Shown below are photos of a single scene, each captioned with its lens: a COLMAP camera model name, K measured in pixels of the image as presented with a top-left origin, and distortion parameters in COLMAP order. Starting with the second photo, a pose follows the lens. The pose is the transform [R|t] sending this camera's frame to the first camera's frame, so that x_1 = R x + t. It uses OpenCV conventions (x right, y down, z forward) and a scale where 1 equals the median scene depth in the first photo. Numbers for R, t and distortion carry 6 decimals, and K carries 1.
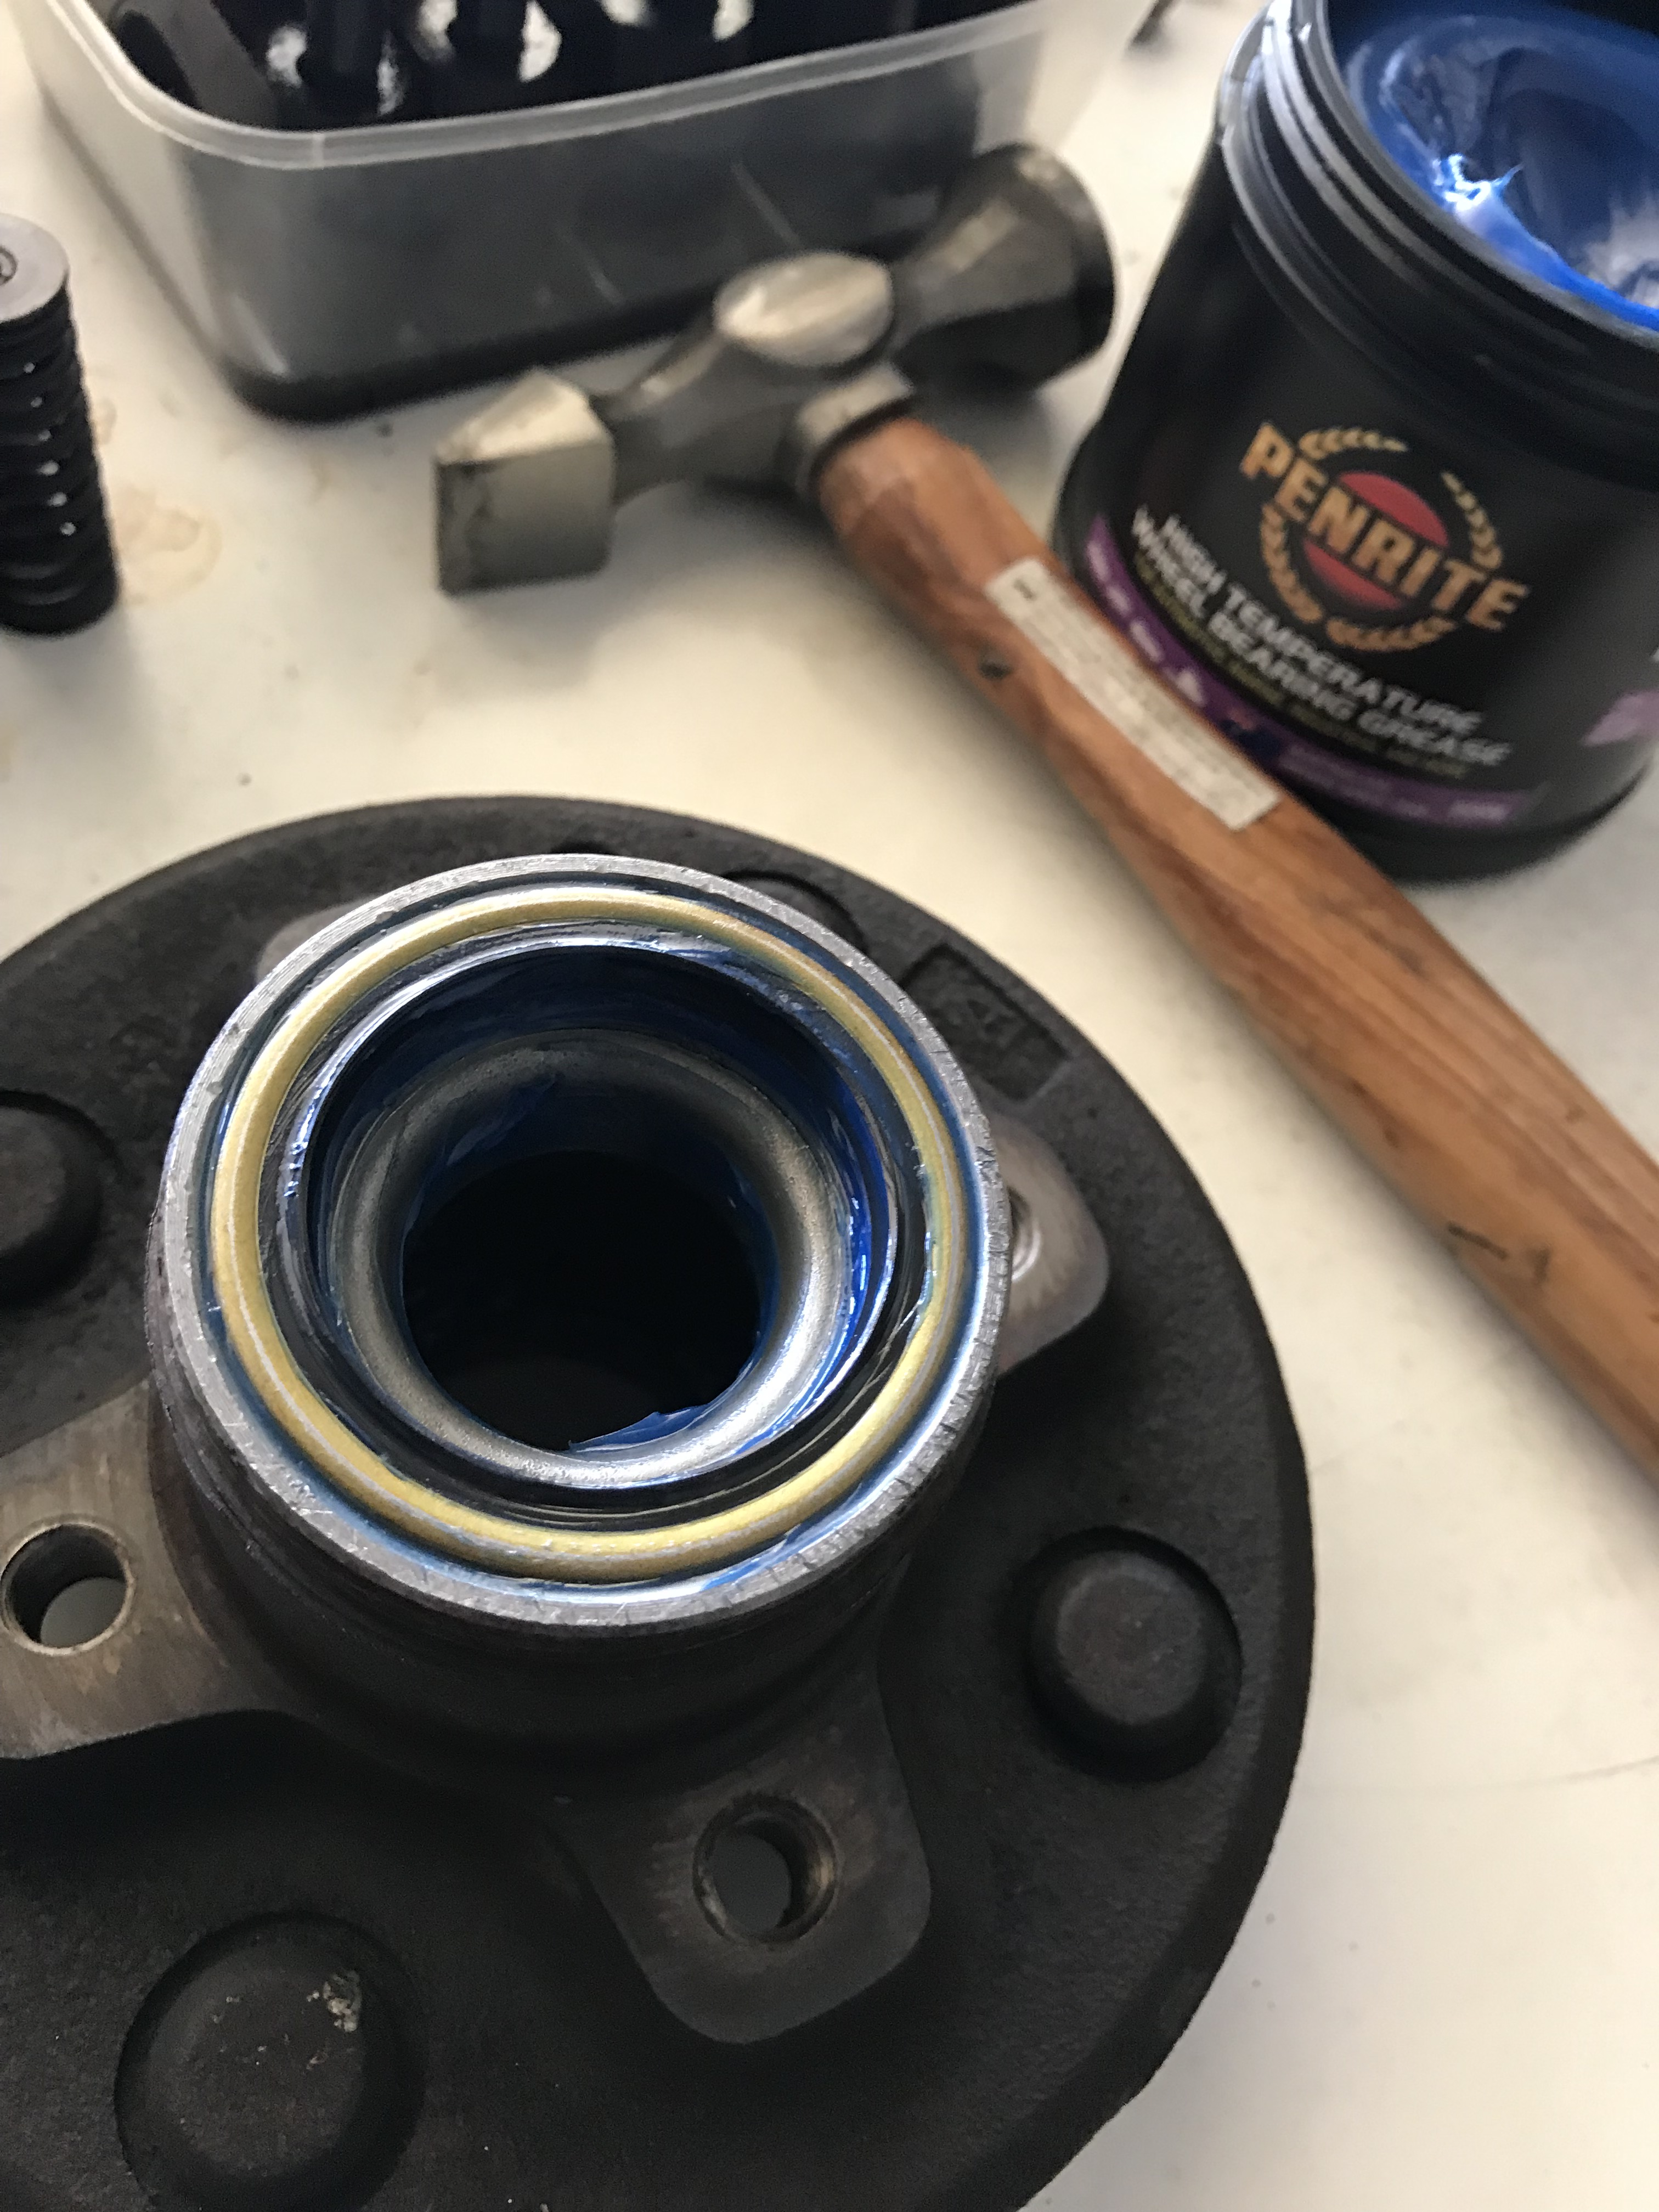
lens RADIAL K [[1836.0, 0, 922.0], [0, 1836.0, 1070.5], [0, 0, 1]] dist [-0.006045, -0.062574]
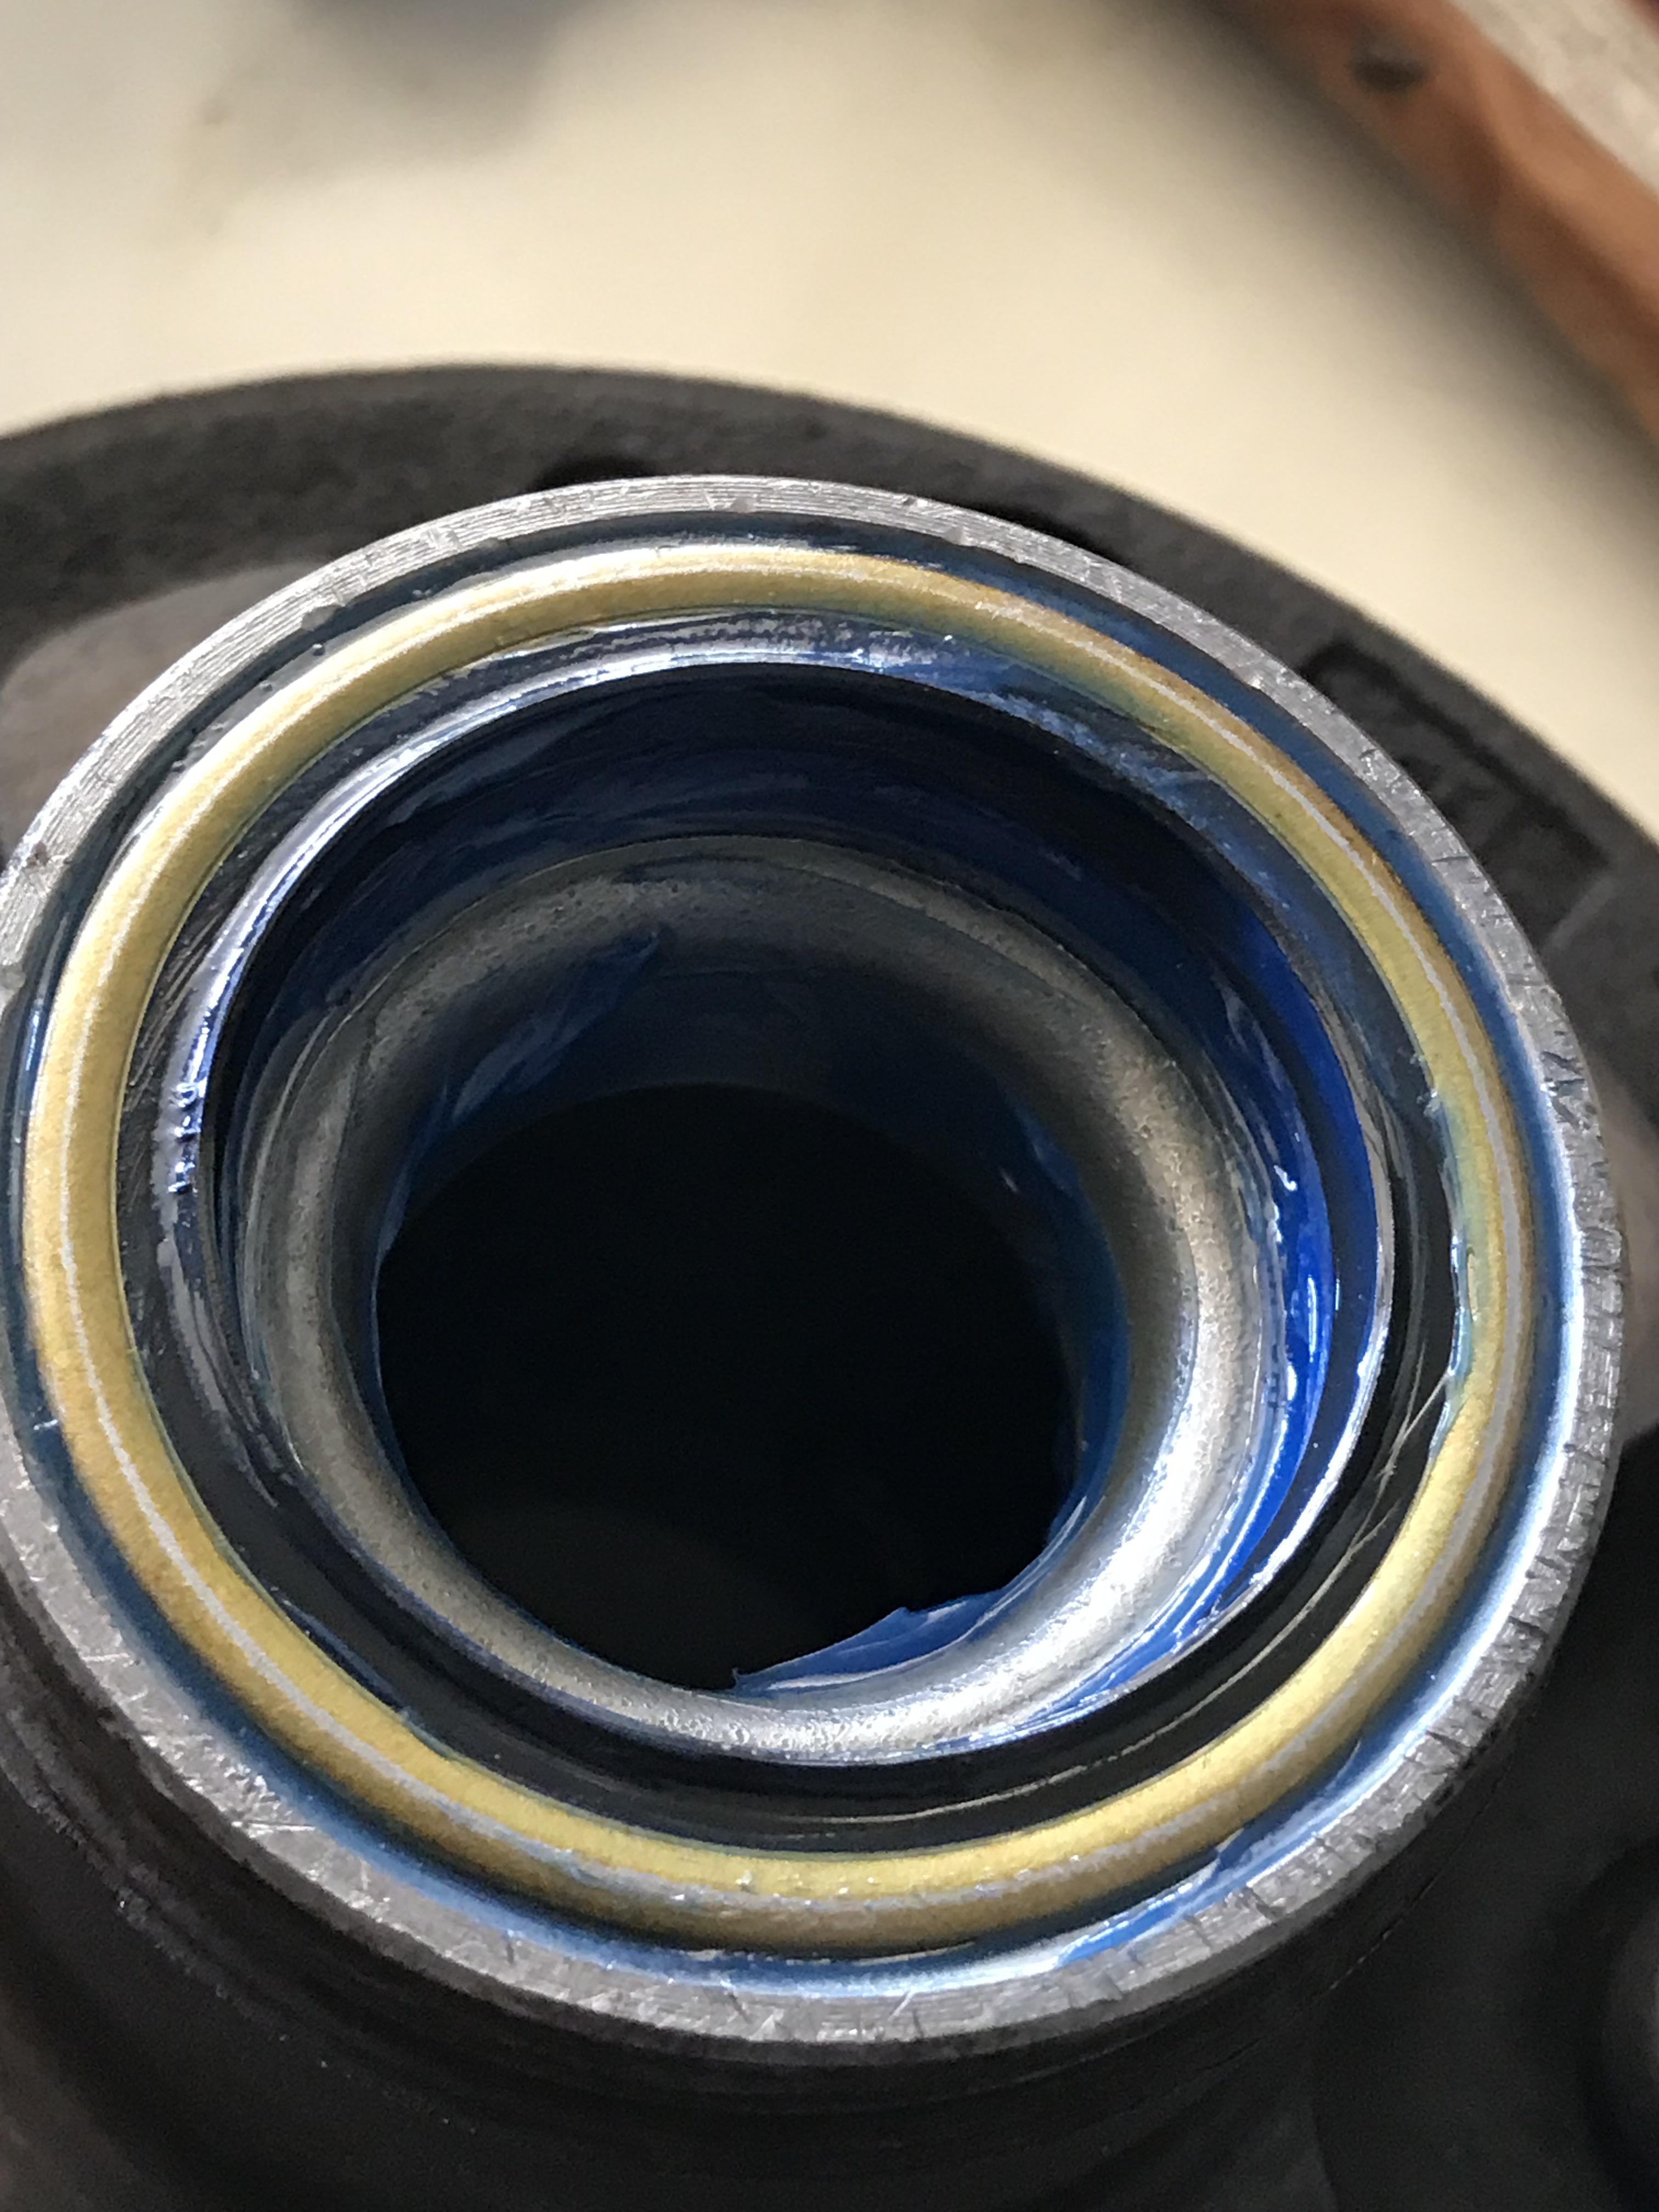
lens RADIAL K [[3634.5, 0, 829.8], [0, 3634.5, 1099.7], [0, 0, 1]] dist [0.011099, 0.000000]
pose [[0.999115, -0.028505, -0.030918, -0.130315], [0.030021, 0.998311, 0.049737, 0.000493], [0.029448, -0.050622, 0.998284, 0.030989]]
